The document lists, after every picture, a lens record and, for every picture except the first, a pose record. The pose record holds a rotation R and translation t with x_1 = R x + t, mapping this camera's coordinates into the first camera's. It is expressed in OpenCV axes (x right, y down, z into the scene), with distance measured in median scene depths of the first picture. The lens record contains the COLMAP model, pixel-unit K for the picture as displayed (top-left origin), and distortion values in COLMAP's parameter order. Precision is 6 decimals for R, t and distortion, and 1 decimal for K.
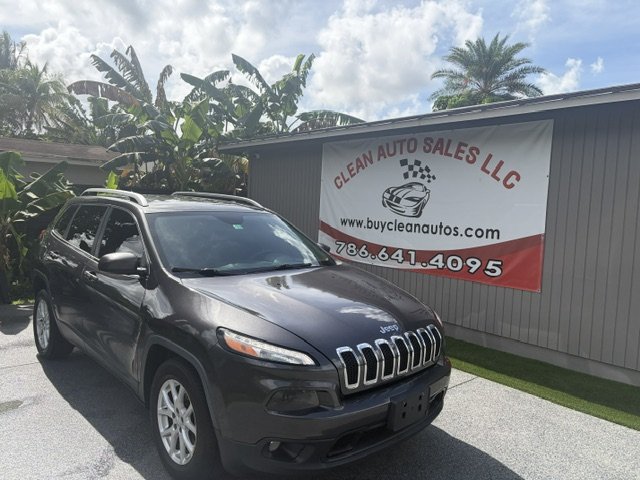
lens RADIAL K [[462.7, 0, 315.4], [0, 462.7, 239.9], [0, 0, 1]] dist [0.017705, -0.014741]
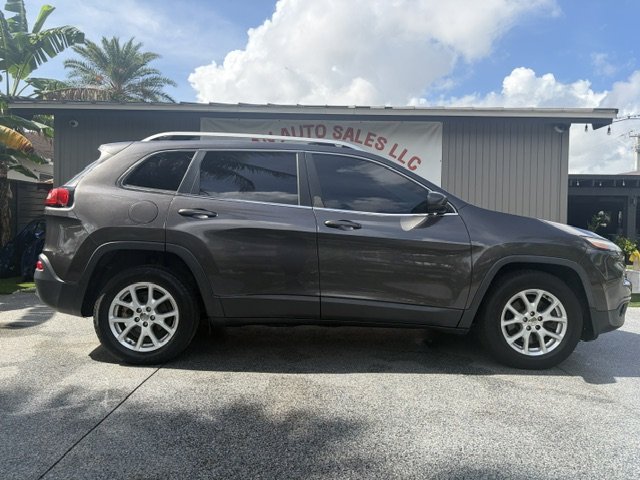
lens RADIAL K [[462.7, 0, 323.7], [0, 462.7, 237.0], [0, 0, 1]] dist [0.017705, -0.014741]
pose [[0.652459, -0.050774, 0.756121, -0.713671], [0.069104, 0.997582, 0.007358, 0.054319], [-0.754667, 0.047451, 0.654390, 0.269462]]
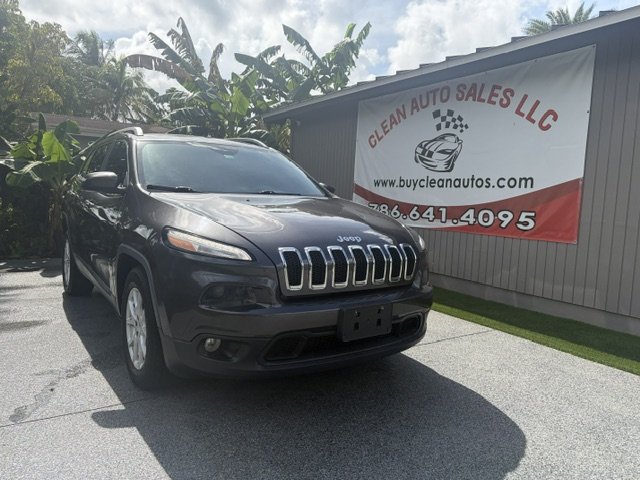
lens RADIAL K [[462.7, 0, 314.5], [0, 462.7, 238.8], [0, 0, 1]] dist [0.017705, -0.014741]
pose [[0.987937, 0.015933, -0.154034, 0.103662], [-0.013383, 0.999756, 0.017573, 0.079062], [0.154276, -0.015300, 0.987909, 0.032585]]
